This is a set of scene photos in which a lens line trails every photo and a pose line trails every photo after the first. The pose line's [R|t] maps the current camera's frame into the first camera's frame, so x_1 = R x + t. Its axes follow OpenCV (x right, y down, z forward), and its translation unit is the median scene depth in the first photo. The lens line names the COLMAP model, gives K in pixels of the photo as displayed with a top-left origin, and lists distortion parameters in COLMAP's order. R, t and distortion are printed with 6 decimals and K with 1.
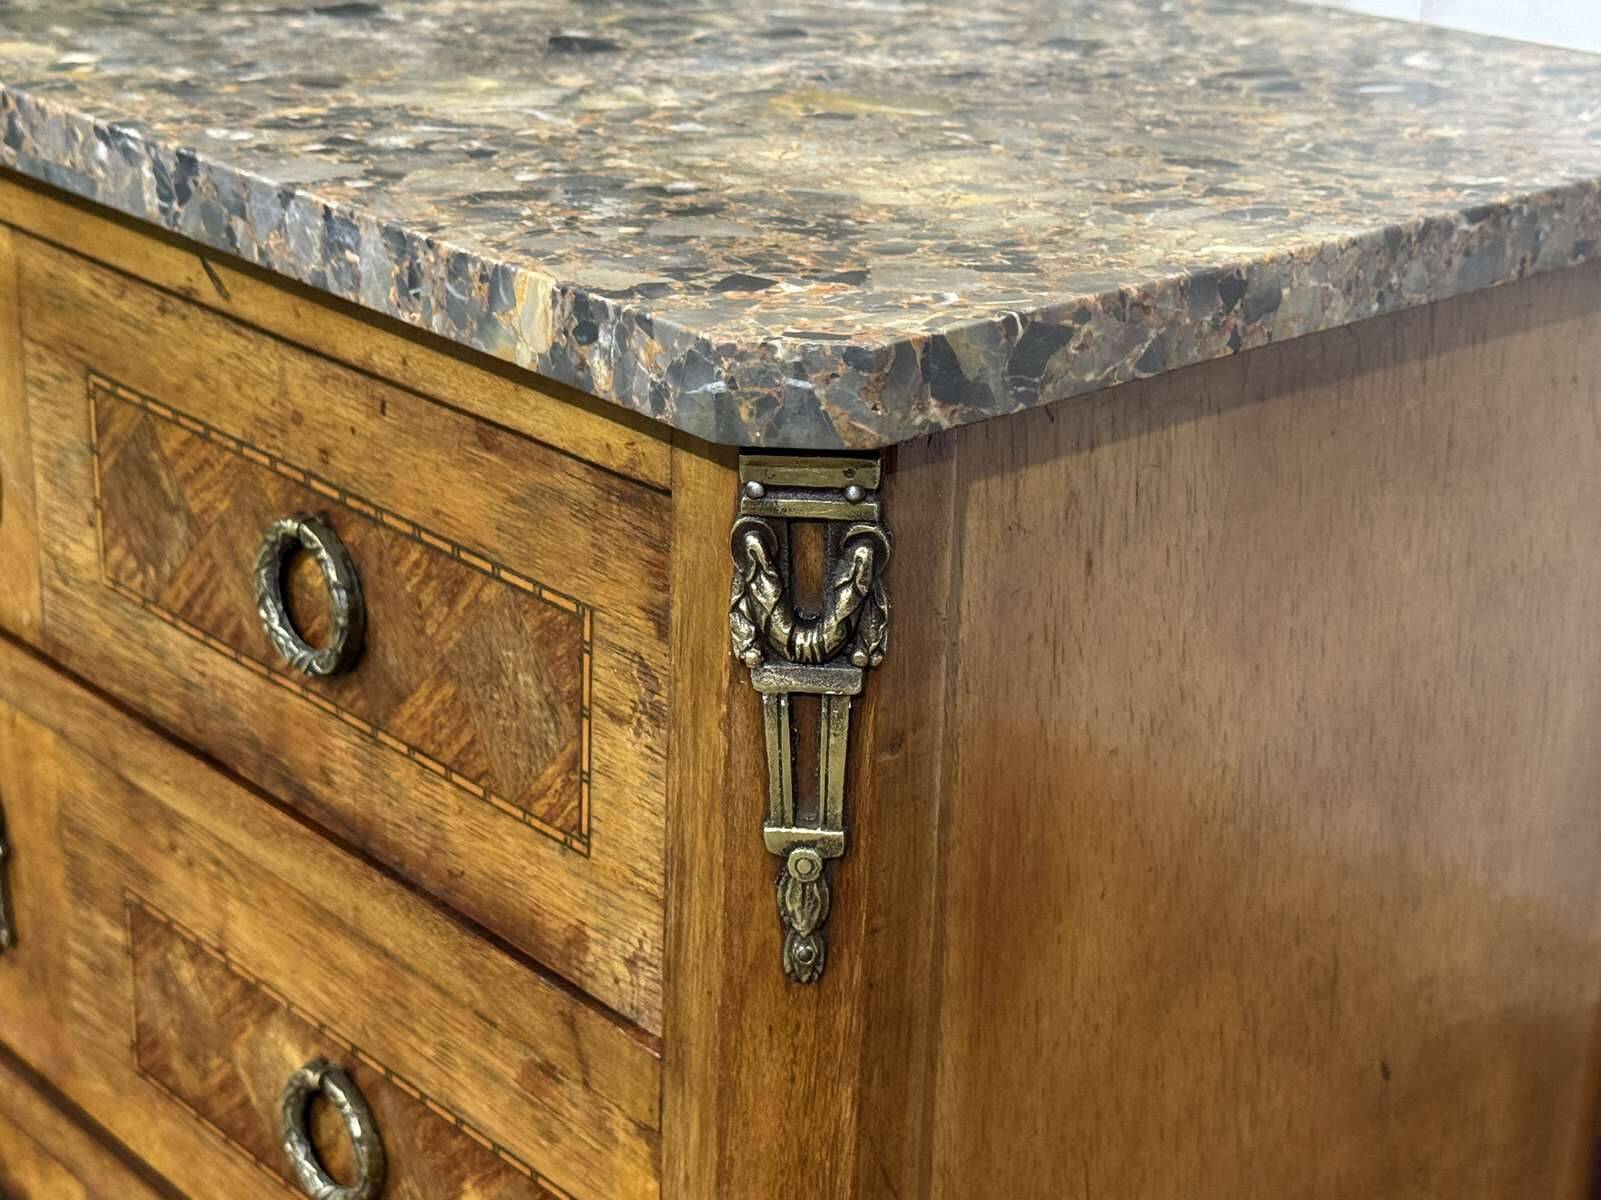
lens RADIAL K [[2816.6, 0, 799.8], [0, 2816.6, 612.7], [0, 0, 1]] dist [0.117574, 0.000000]
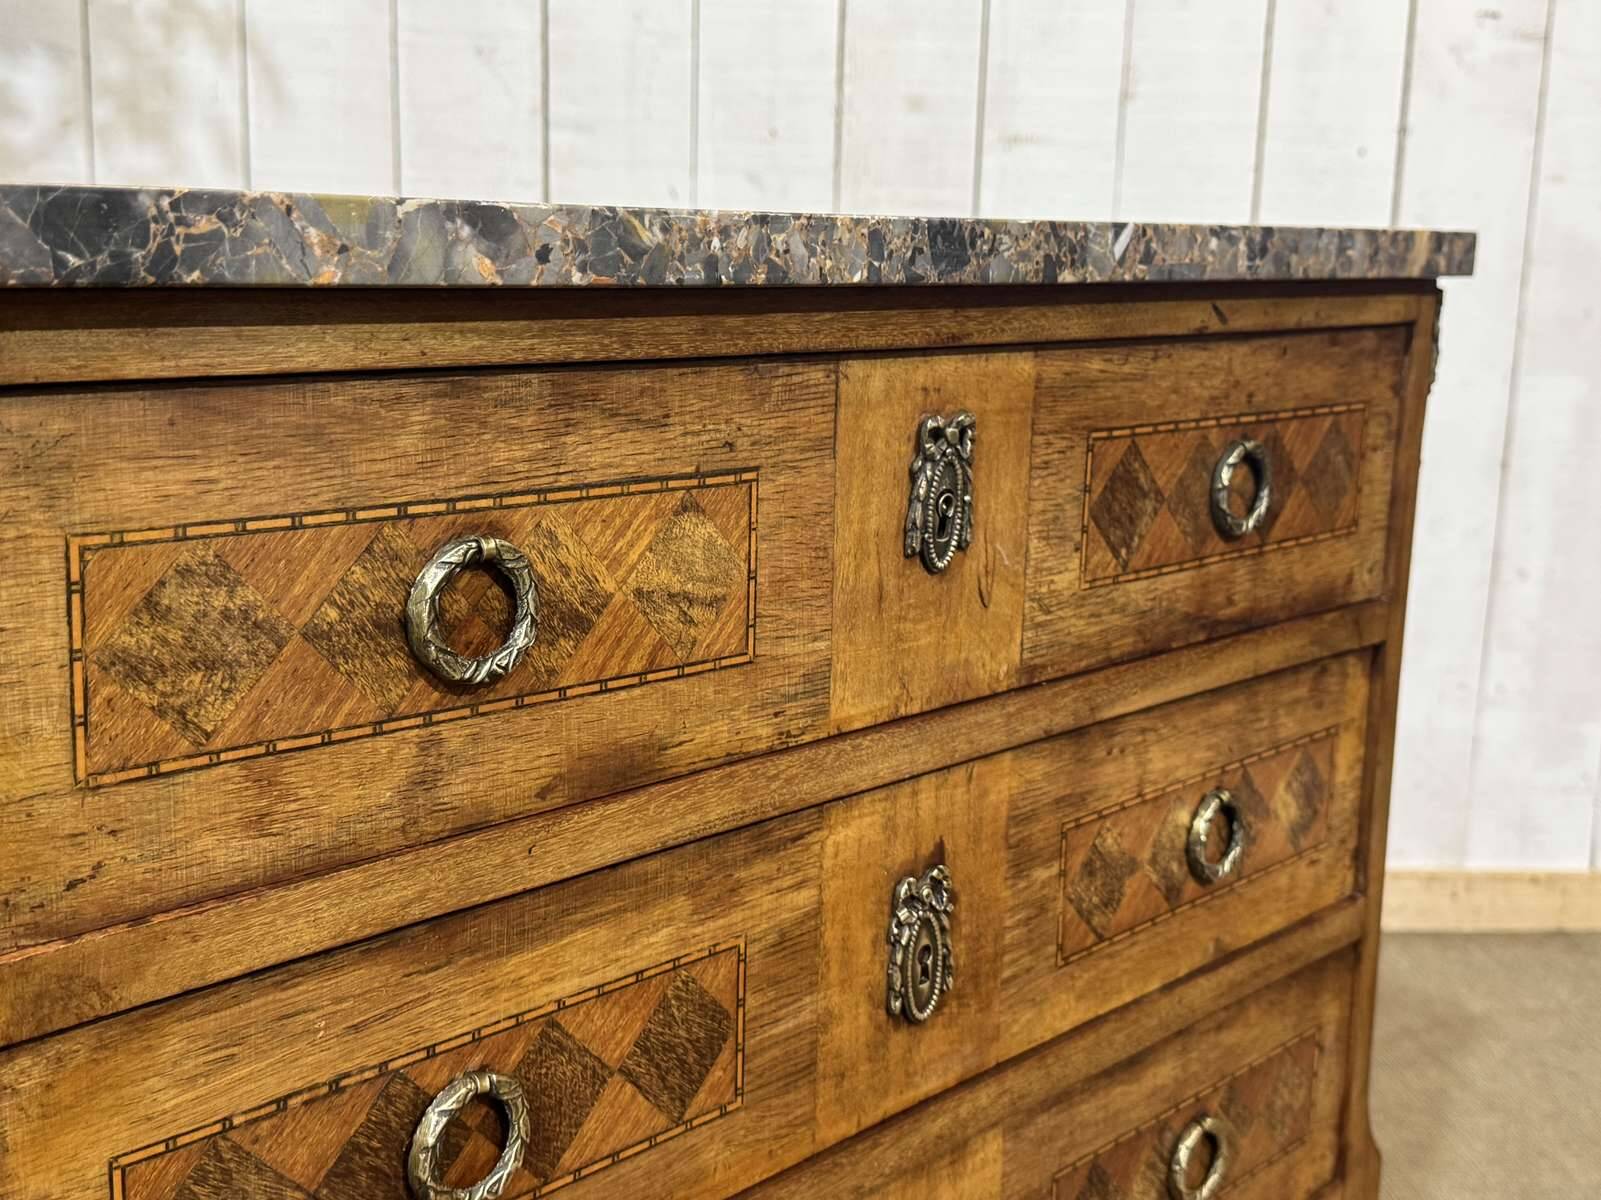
lens RADIAL K [[1882.0, 0, 785.4], [0, 1882.0, 610.5], [0, 0, 1]] dist [0.105680, 0.000000]
pose [[-0.072931, -0.233553, 0.969605, -1.394863], [0.339363, 0.908370, 0.244329, -0.339971], [-0.937824, 0.346868, 0.013011, 1.382240]]
